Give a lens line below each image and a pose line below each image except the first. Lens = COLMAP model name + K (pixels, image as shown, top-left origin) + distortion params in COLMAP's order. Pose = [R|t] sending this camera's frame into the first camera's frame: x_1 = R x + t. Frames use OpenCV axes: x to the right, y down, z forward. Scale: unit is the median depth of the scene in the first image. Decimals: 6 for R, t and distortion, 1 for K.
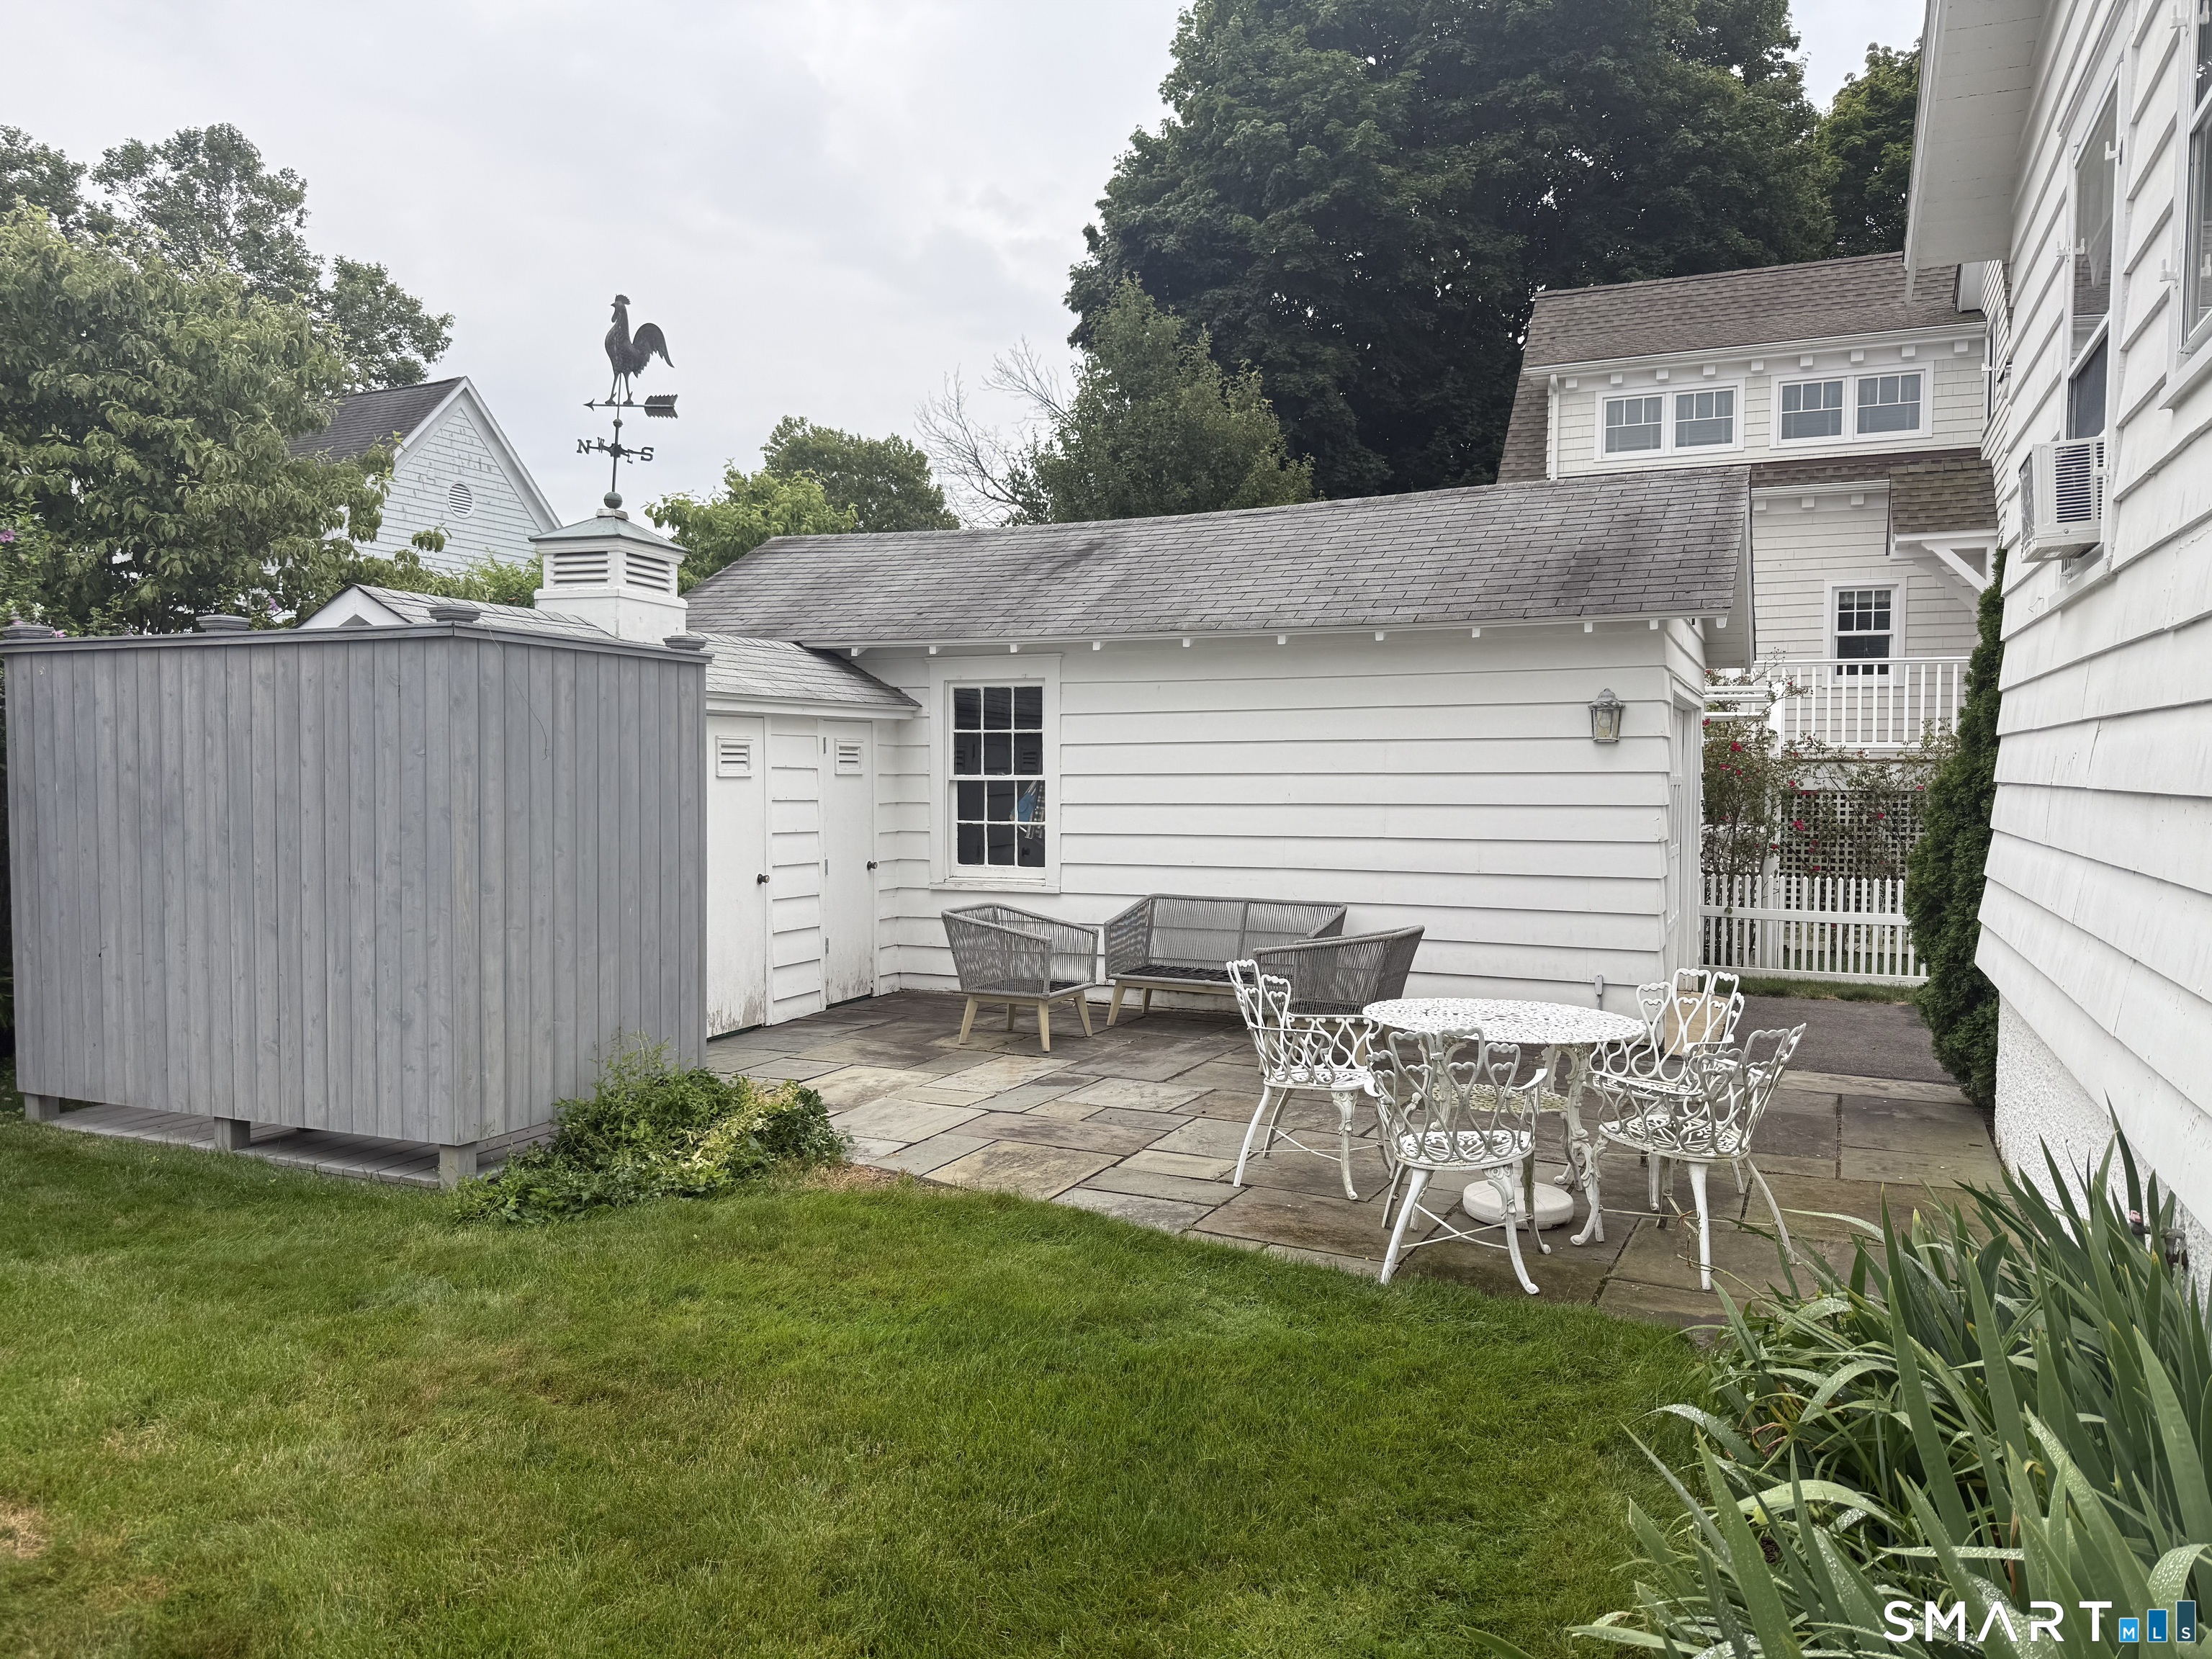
lens RADIAL K [[1597.2, 0, 1106.0], [0, 1597.2, 829.5], [0, 0, 1]] dist [0.163379, -0.229030]
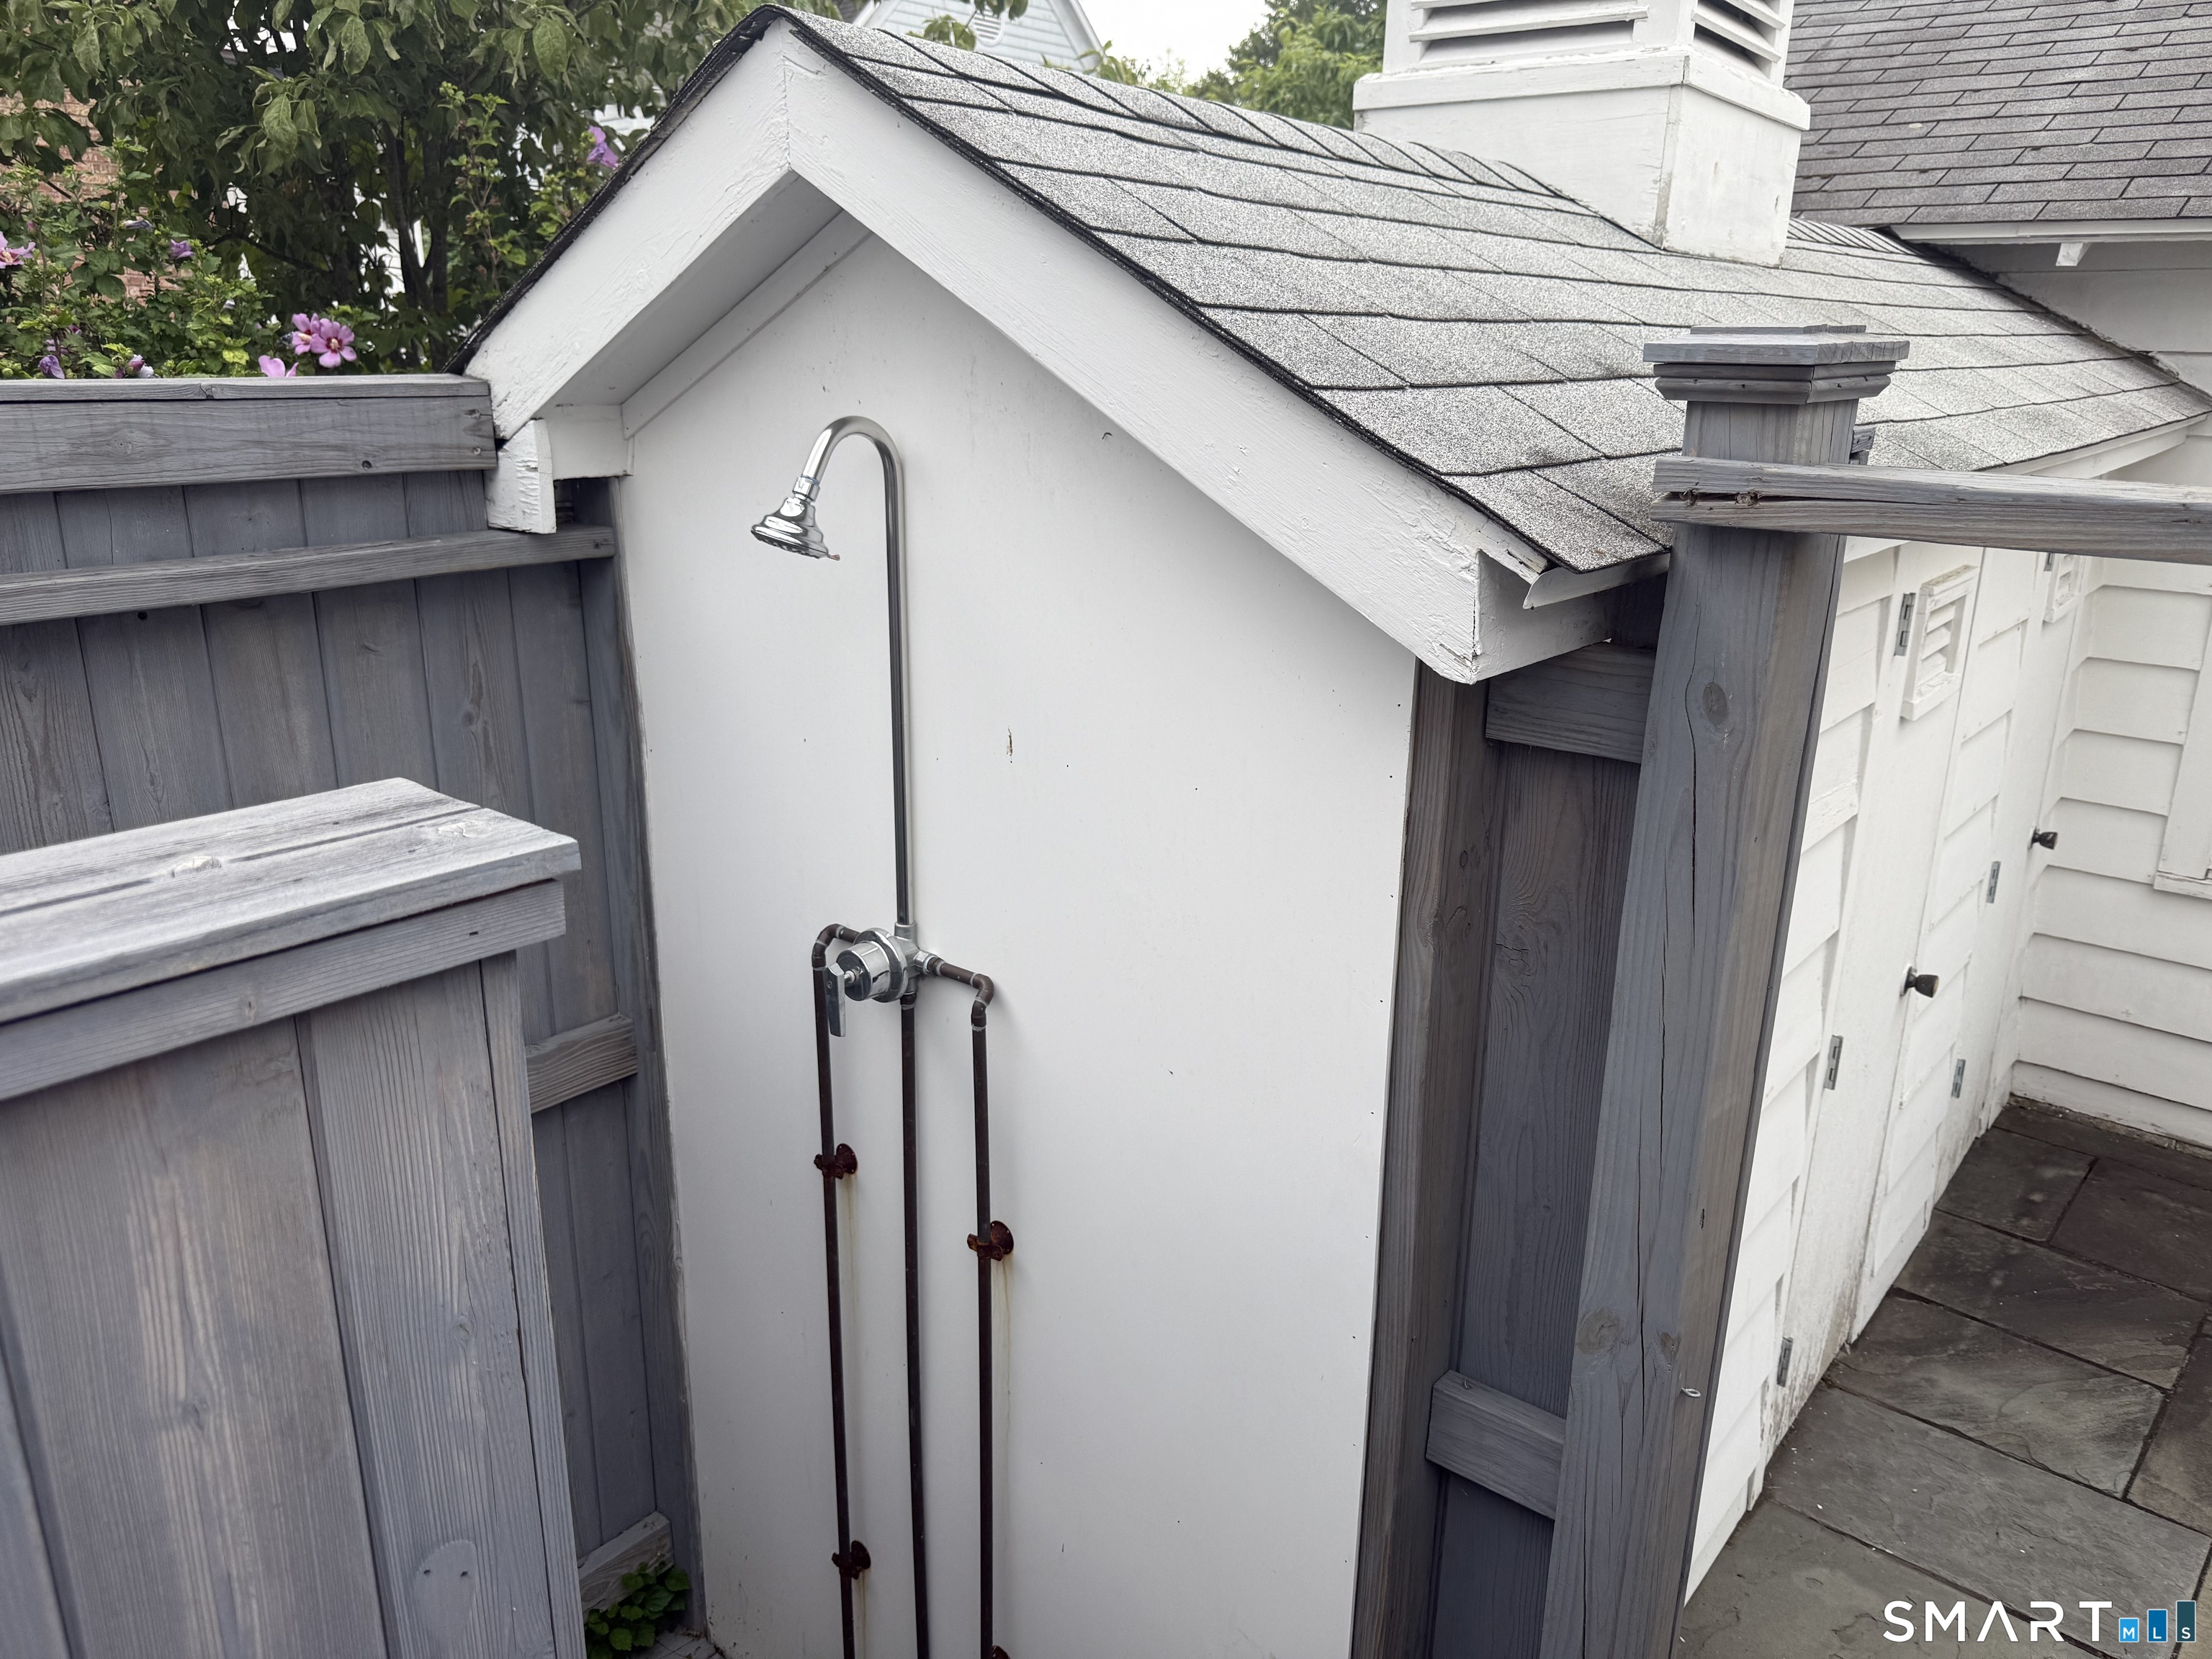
lens RADIAL K [[1597.2, 0, 1106.0], [0, 1597.2, 829.5], [0, 0, 1]] dist [0.163379, -0.229030]
pose [[0.961836, 0.089659, -0.258518, -0.255303], [-0.021901, 0.966986, 0.253886, -0.074287], [0.272747, -0.238535, 0.932046, 0.563885]]
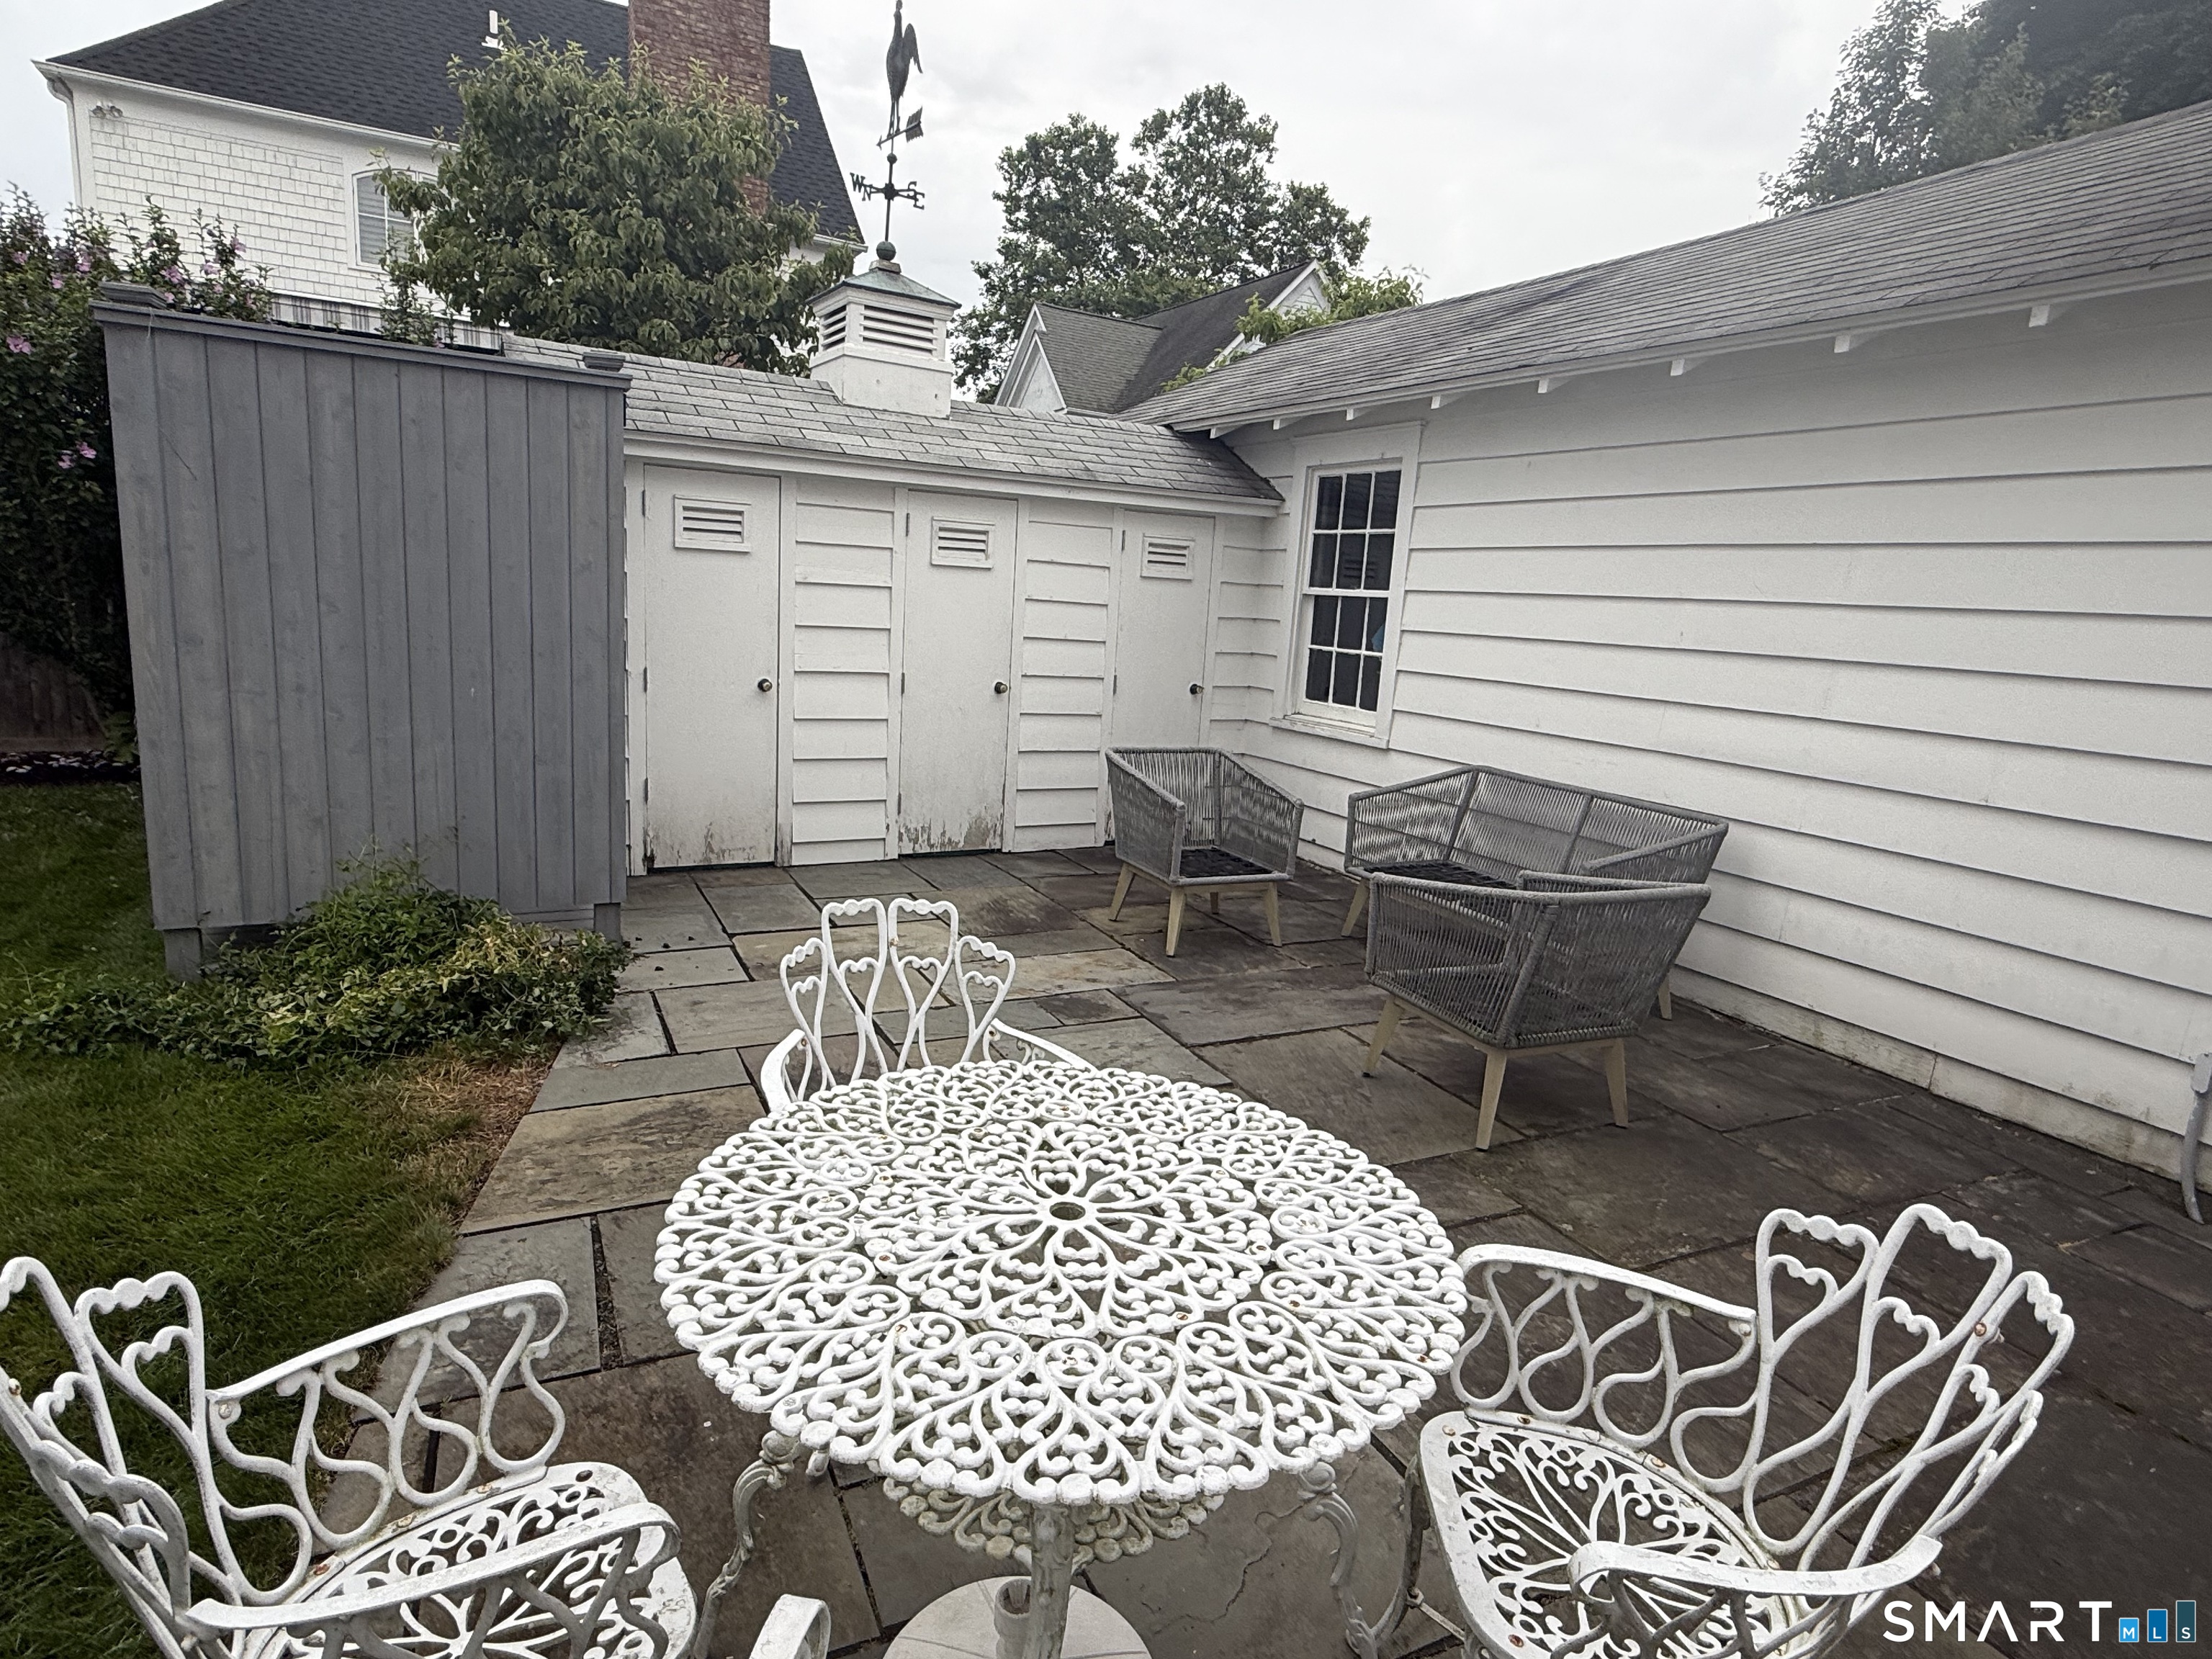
lens RADIAL K [[1227.9, 0, 1106.0], [0, 1227.9, 829.5], [0, 0, 1]] dist [-0.001441, -0.000076]
pose [[0.776877, 0.164479, -0.607790, 0.222232], [-0.082911, 0.983596, 0.160201, -0.004870], [0.624169, -0.074064, 0.777771, 0.447640]]
